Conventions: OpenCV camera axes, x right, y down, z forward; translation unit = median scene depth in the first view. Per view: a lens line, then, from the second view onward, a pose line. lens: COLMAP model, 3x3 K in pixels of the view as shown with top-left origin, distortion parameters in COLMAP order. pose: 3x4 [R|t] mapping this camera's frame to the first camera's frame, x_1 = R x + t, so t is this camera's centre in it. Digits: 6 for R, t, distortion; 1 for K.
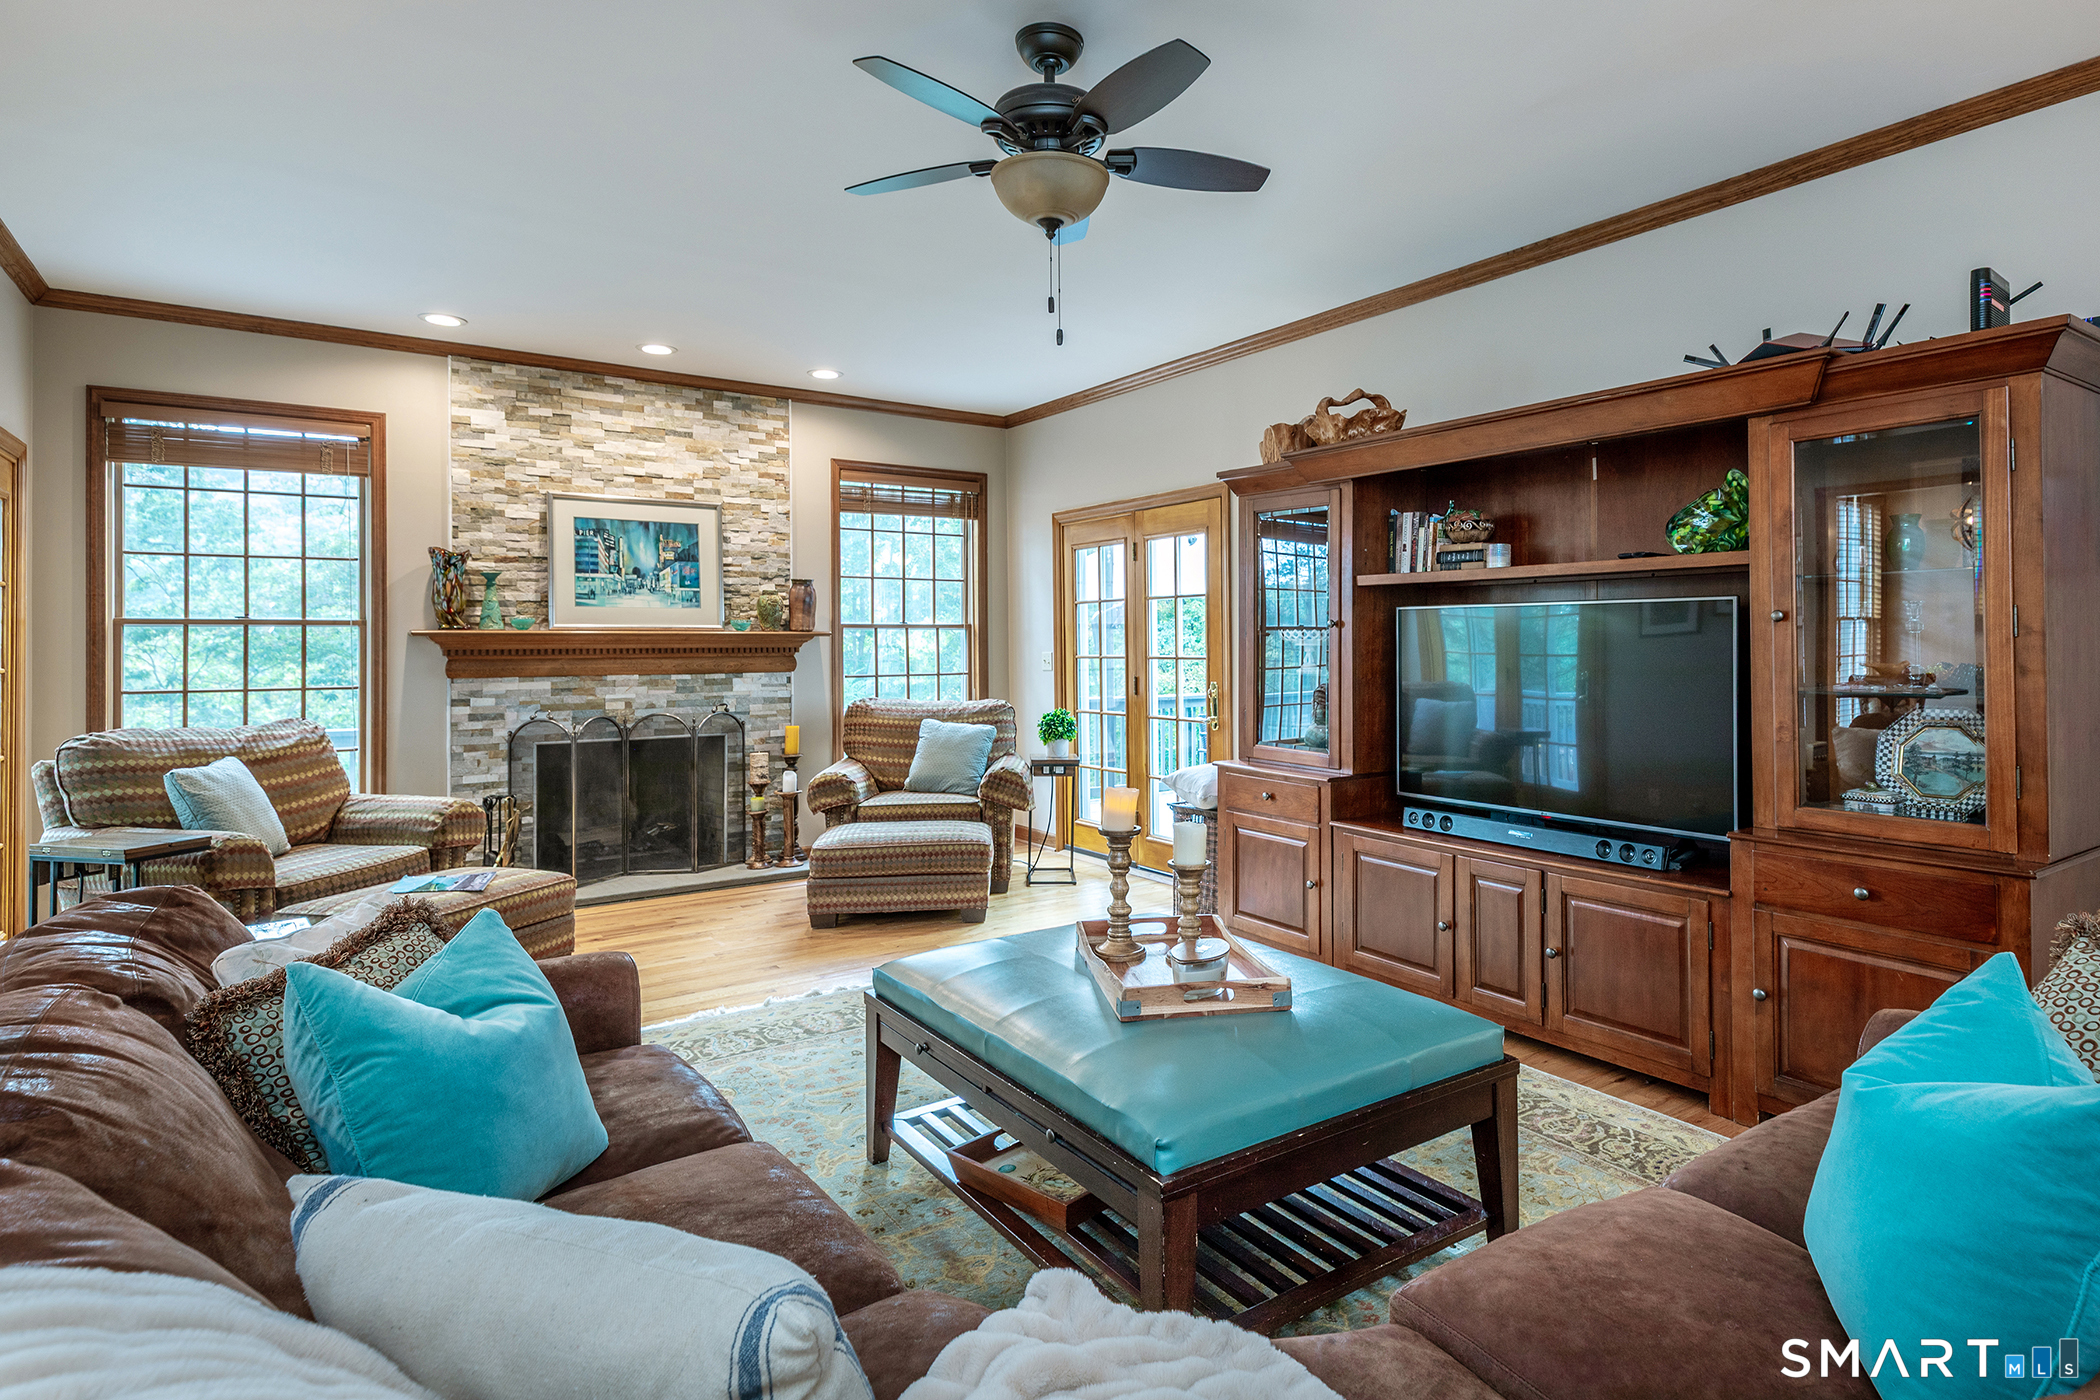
lens RADIAL K [[1099.8, 0, 1053.9], [0, 1099.8, 635.7], [0, 0, 1]] dist [-0.000361, -0.000622]
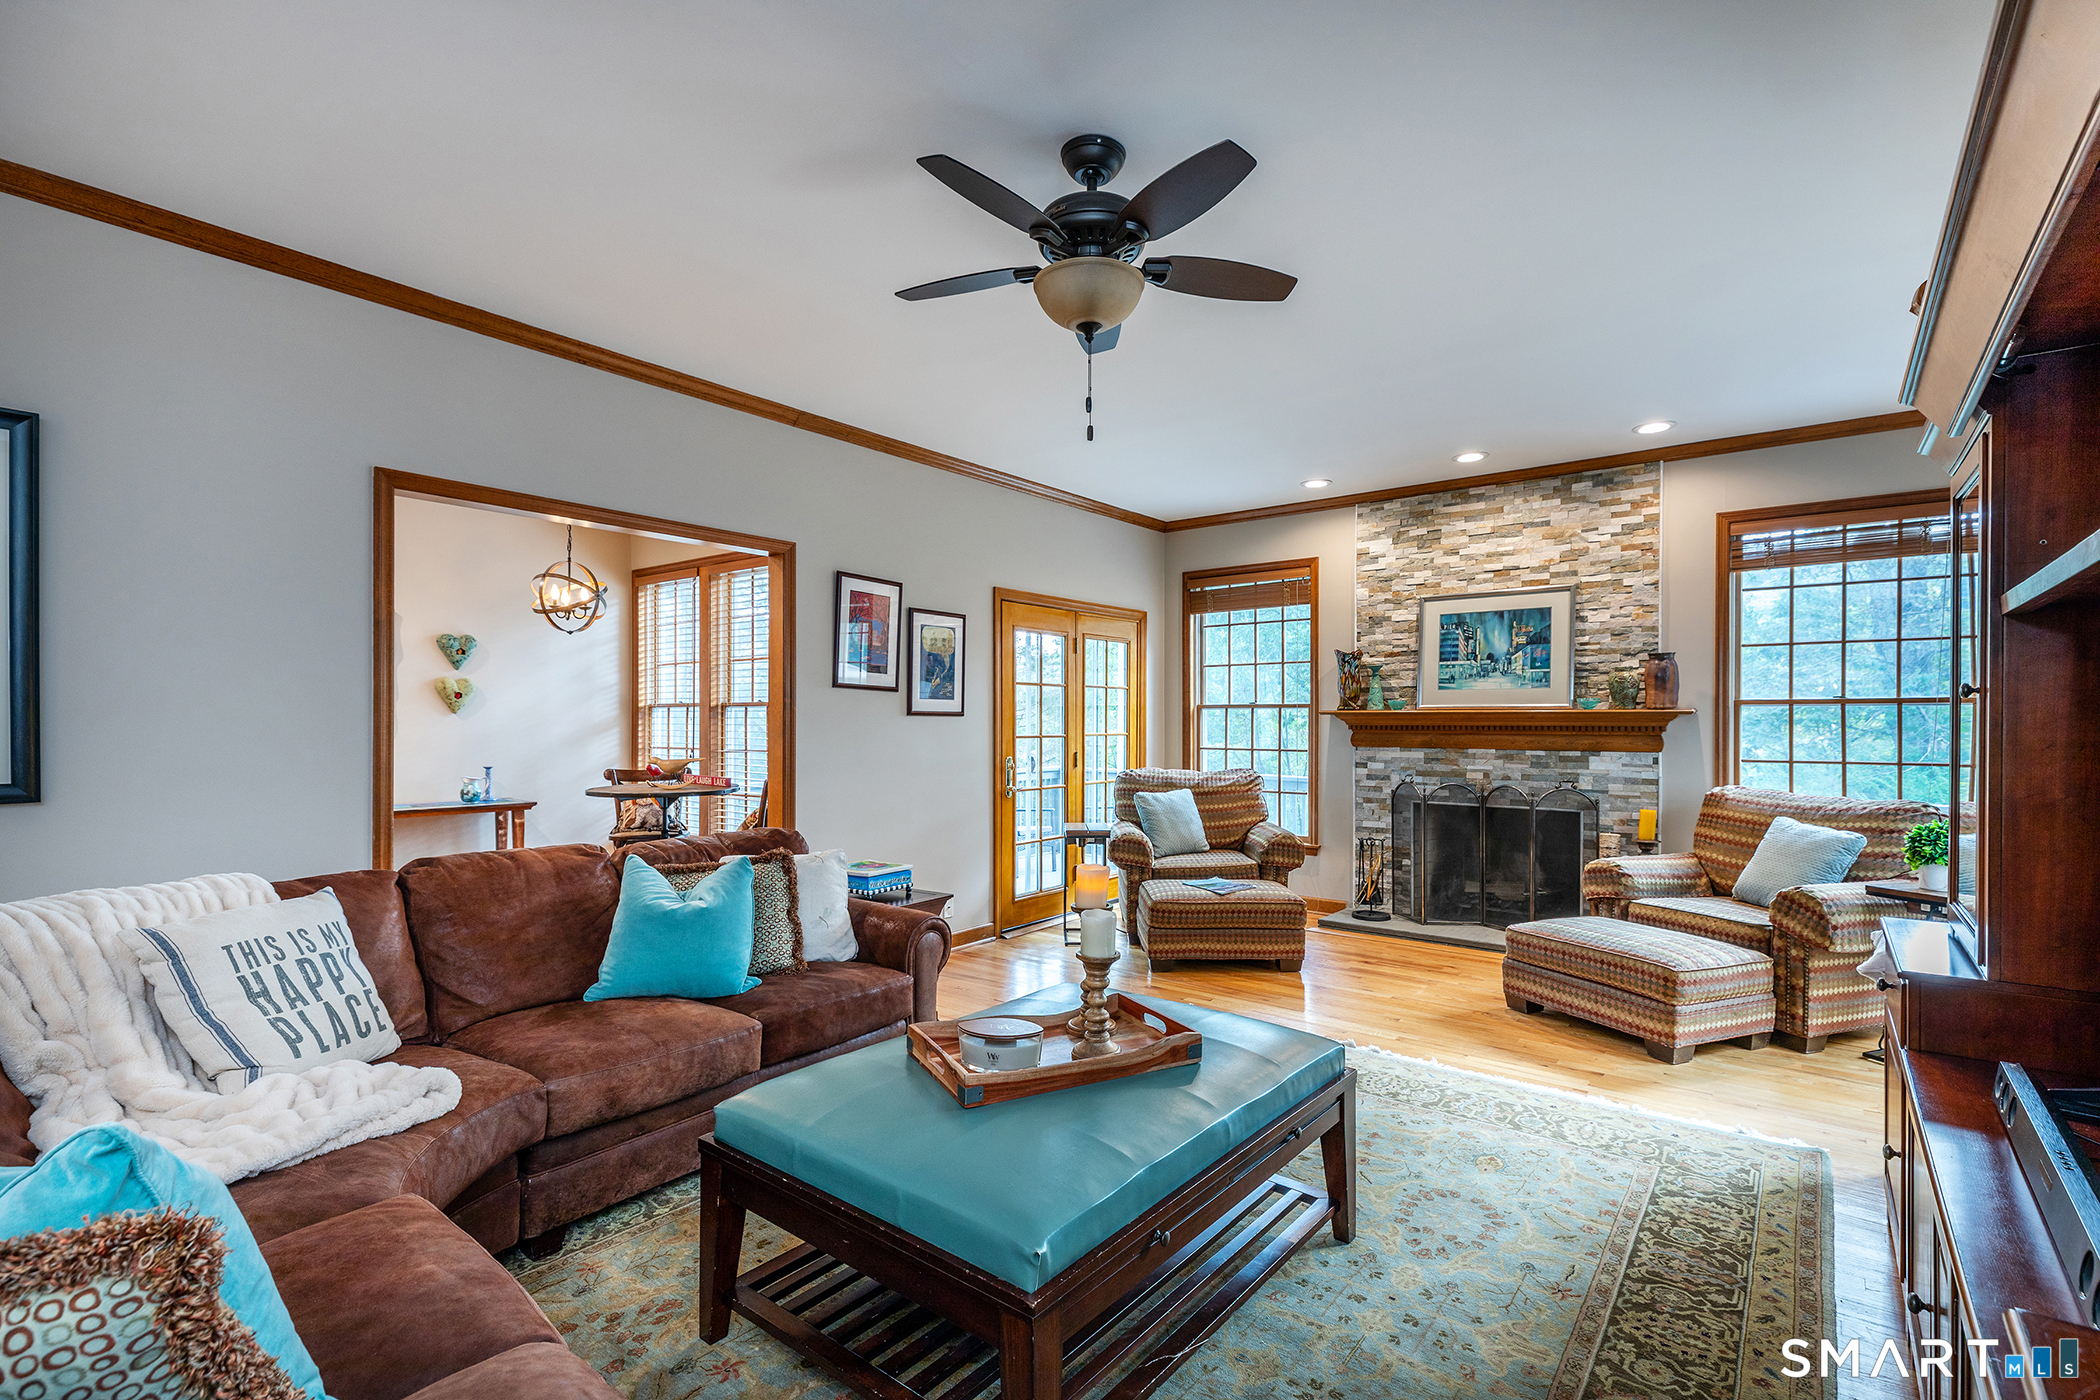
lens RADIAL K [[921.1, 0, 1109.0], [0, 921.1, 725.3], [0, 0, 1]] dist [0.001207, 0.000054]
pose [[0.317007, 0.009613, -0.948374, 0.385966], [0.002777, 0.999935, 0.011064, -0.000198], [0.948419, -0.006141, 0.316960, 0.333127]]
